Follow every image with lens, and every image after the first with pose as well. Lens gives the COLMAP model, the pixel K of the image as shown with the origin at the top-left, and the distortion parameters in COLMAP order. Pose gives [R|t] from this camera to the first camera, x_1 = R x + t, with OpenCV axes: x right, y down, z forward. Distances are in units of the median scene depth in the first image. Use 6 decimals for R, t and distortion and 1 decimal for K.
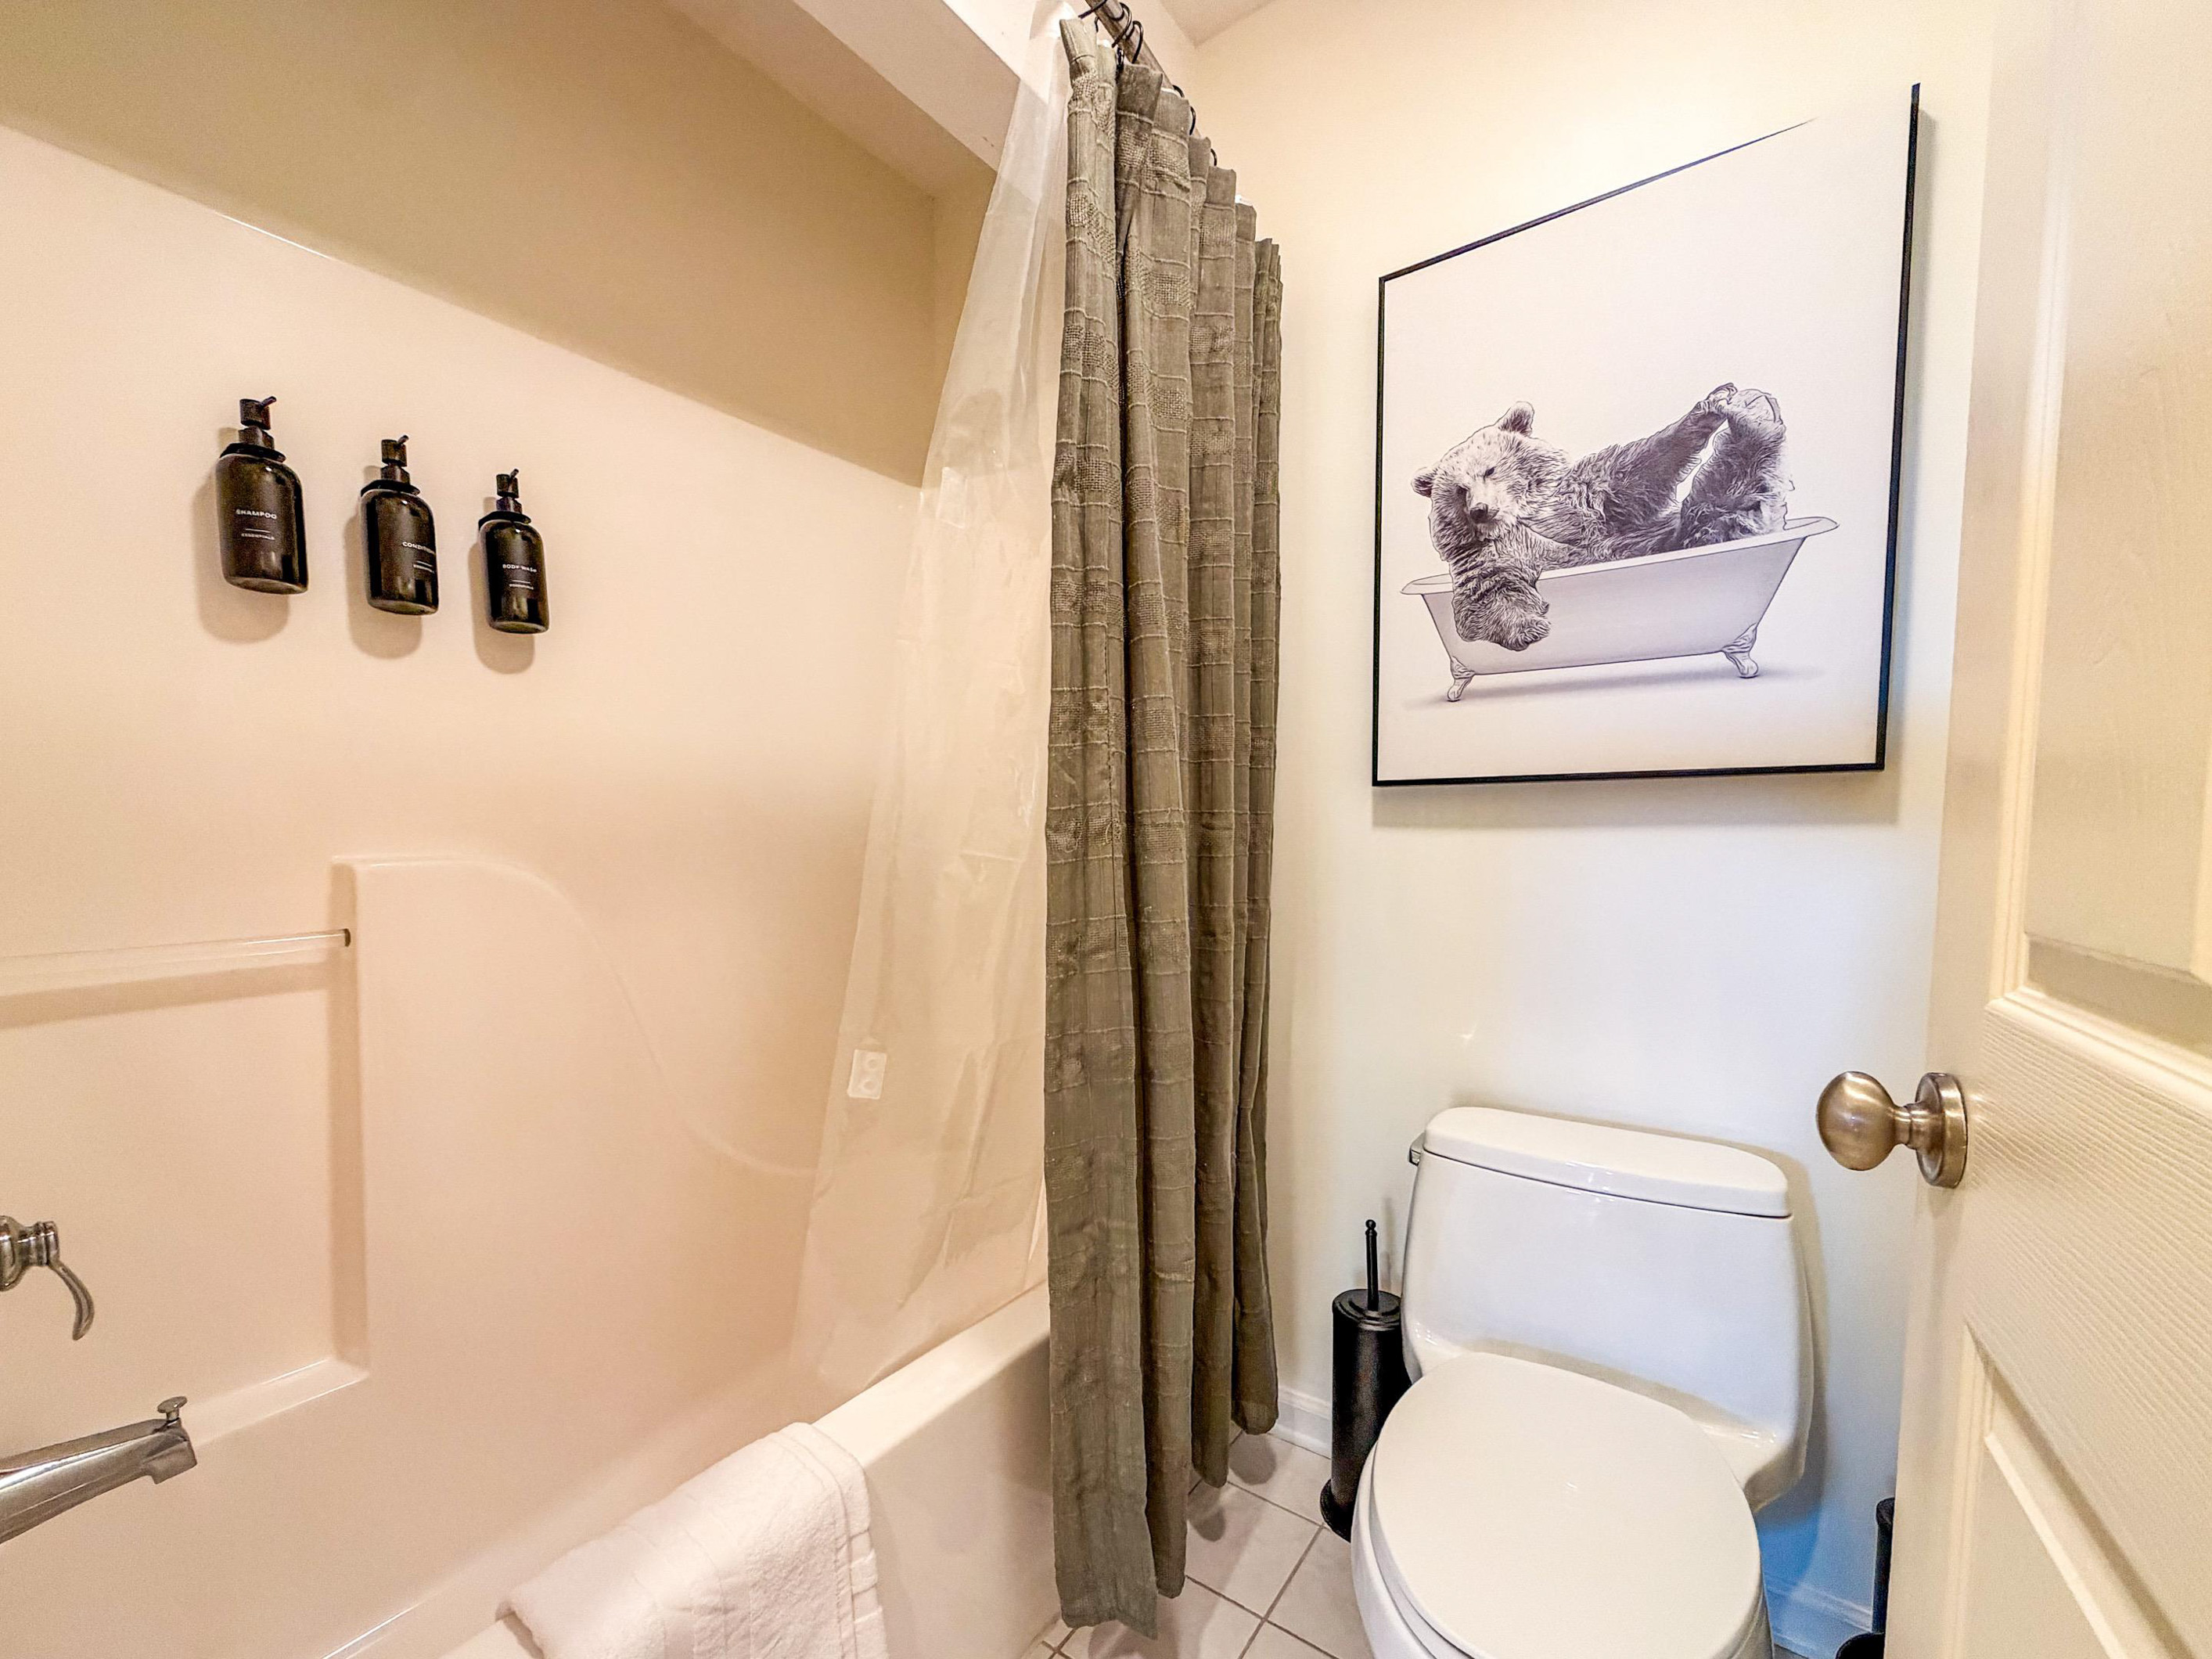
lens RADIAL K [[905.3, 0, 1071.1], [0, 905.3, 764.4], [0, 0, 1]] dist [-0.000333, 0.000299]
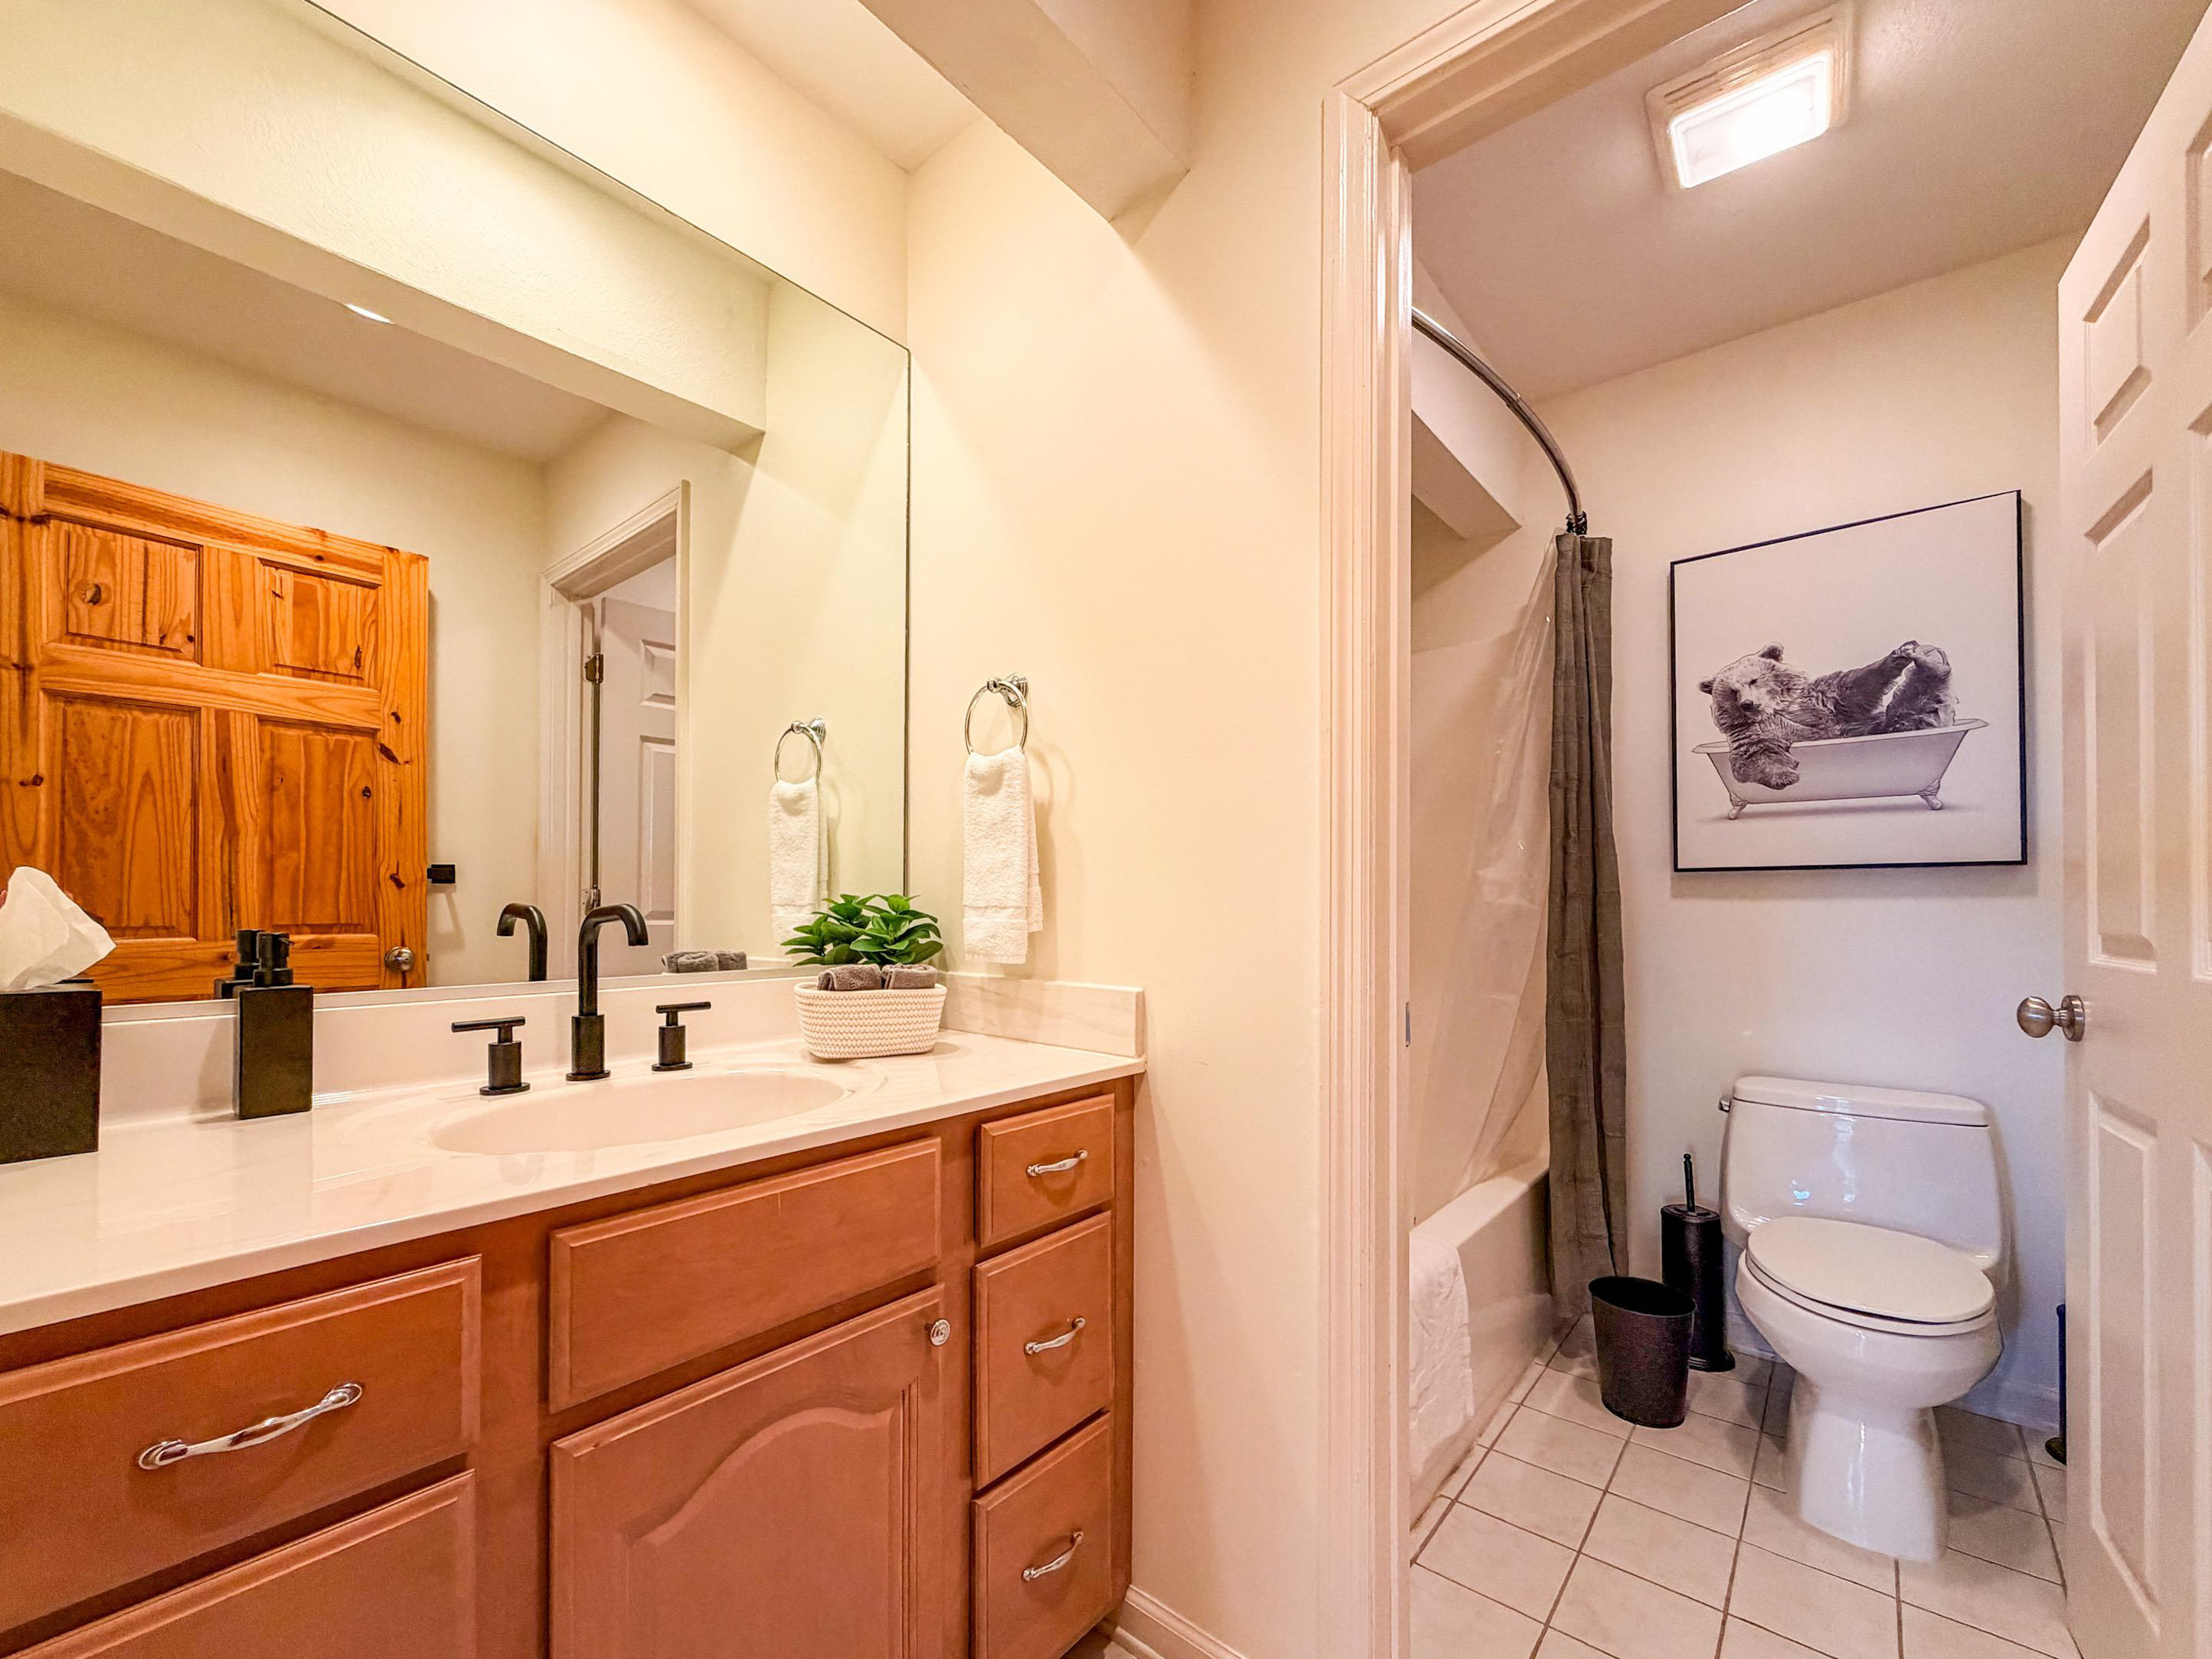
lens RADIAL K [[906.0, 0, 1050.7], [0, 906.0, 779.8], [0, 0, 1]] dist [0.000669, 0.000212]
pose [[0.997265, -0.007907, -0.073490, -0.733605], [0.003064, 0.997830, -0.065778, -0.041210], [0.073850, 0.065373, 0.995124, -0.768209]]
